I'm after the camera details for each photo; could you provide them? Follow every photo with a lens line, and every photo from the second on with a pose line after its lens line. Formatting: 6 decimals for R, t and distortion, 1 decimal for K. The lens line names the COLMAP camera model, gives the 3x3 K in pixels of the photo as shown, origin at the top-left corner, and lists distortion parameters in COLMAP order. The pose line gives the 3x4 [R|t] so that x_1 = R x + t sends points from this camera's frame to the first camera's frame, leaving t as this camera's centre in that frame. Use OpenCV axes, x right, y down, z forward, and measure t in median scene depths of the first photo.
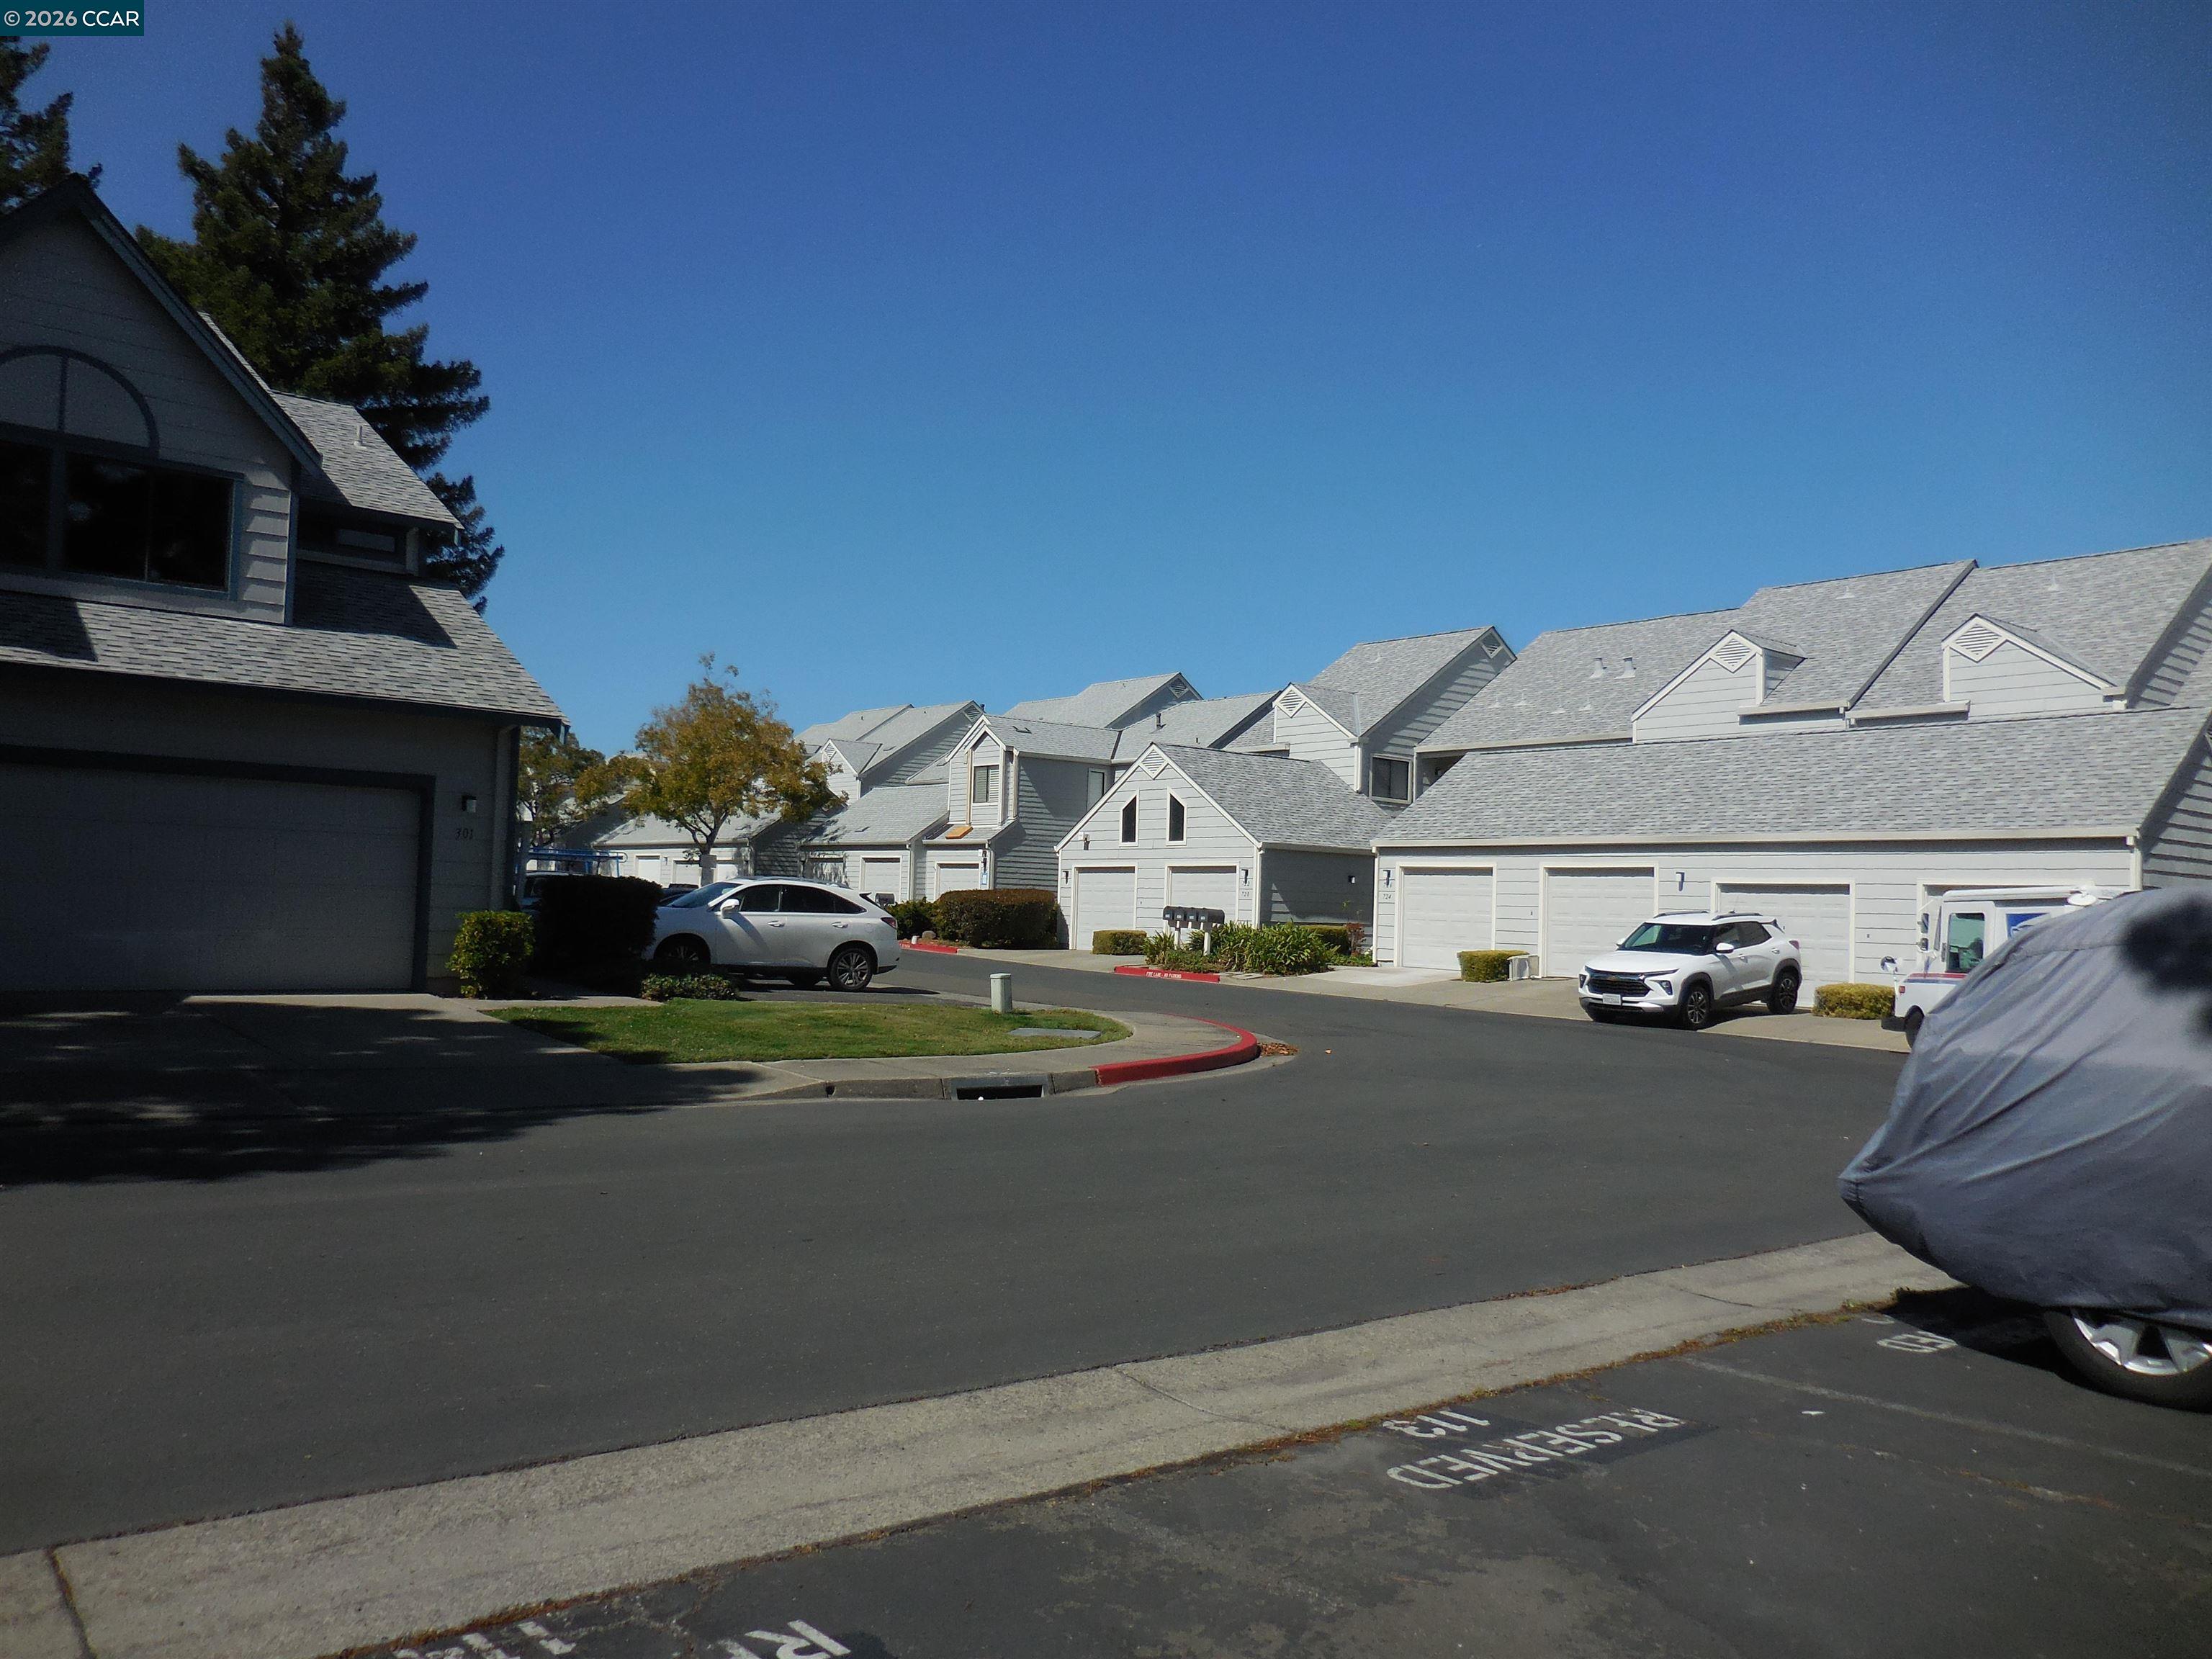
lens RADIAL K [[1708.5, 0, 1100.7], [0, 1708.5, 836.8], [0, 0, 1]] dist [0.044479, -0.018986]
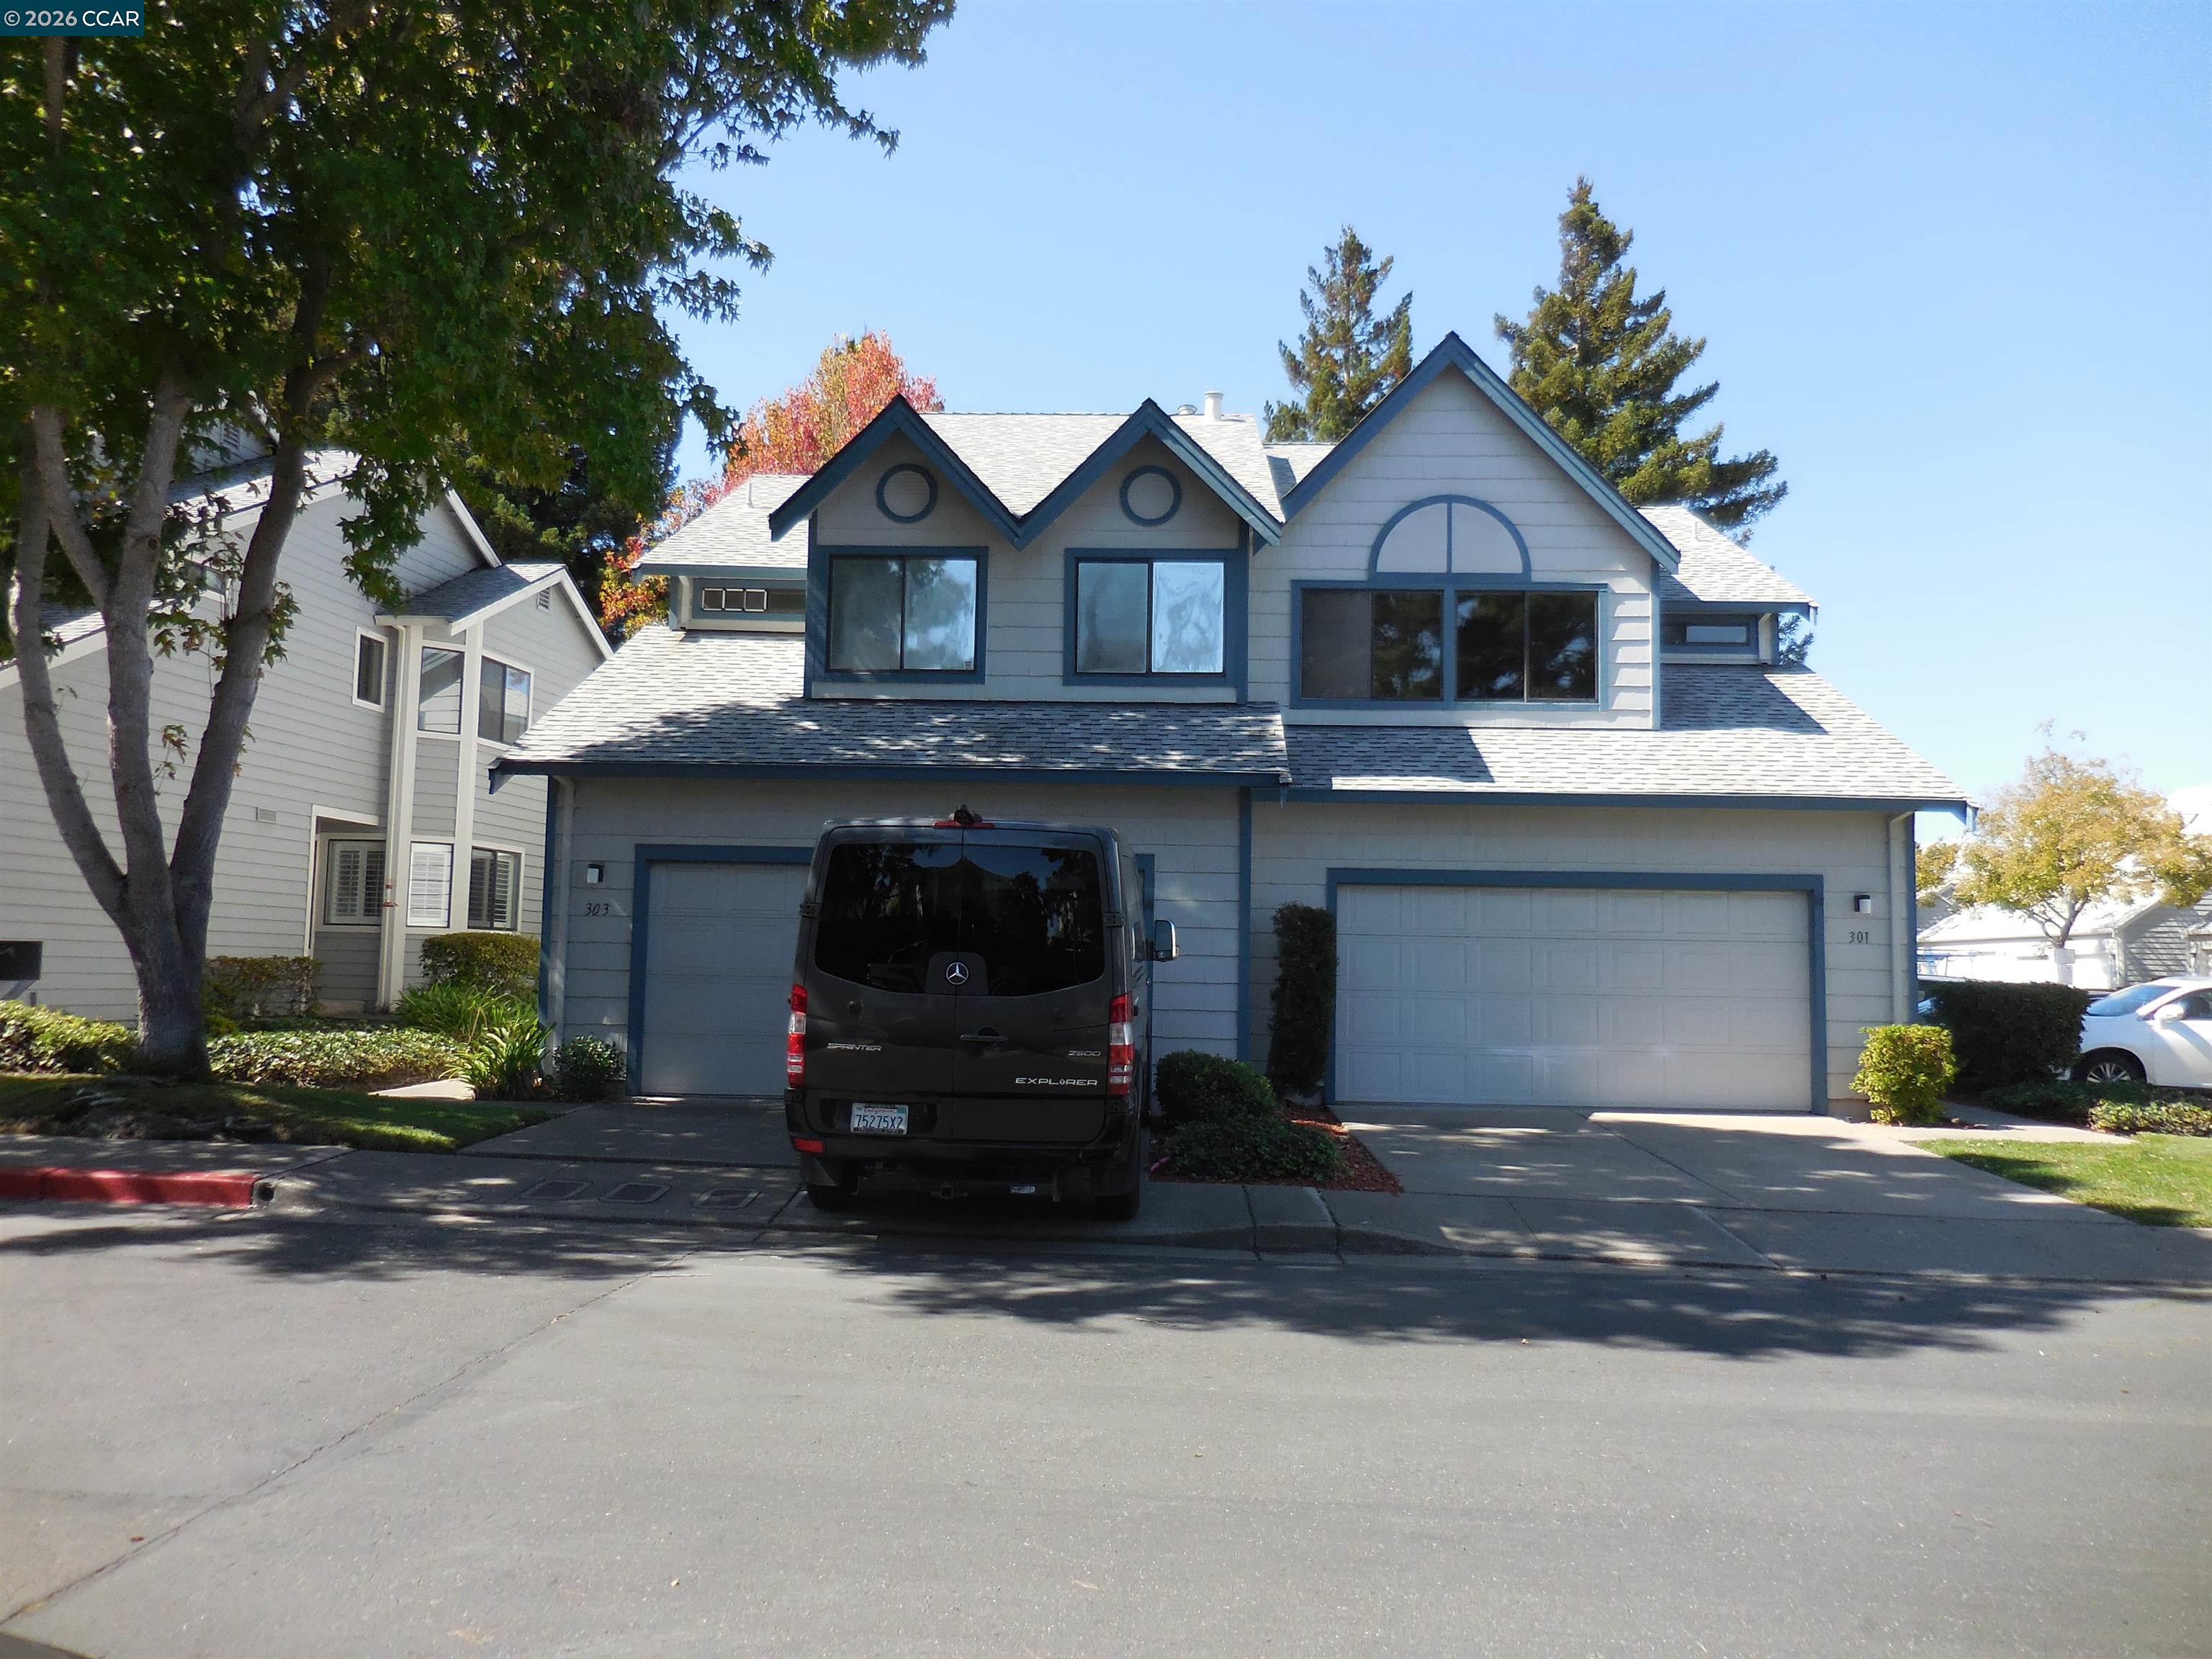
lens RADIAL K [[1684.1, 0, 1115.3], [0, 1684.1, 841.2], [0, 0, 1]] dist [0.005694, 0.005729]
pose [[0.764807, -0.072242, -0.640196, -0.089586], [0.036315, 0.996947, -0.069116, -0.004649], [0.643235, 0.029612, 0.765096, 0.069699]]
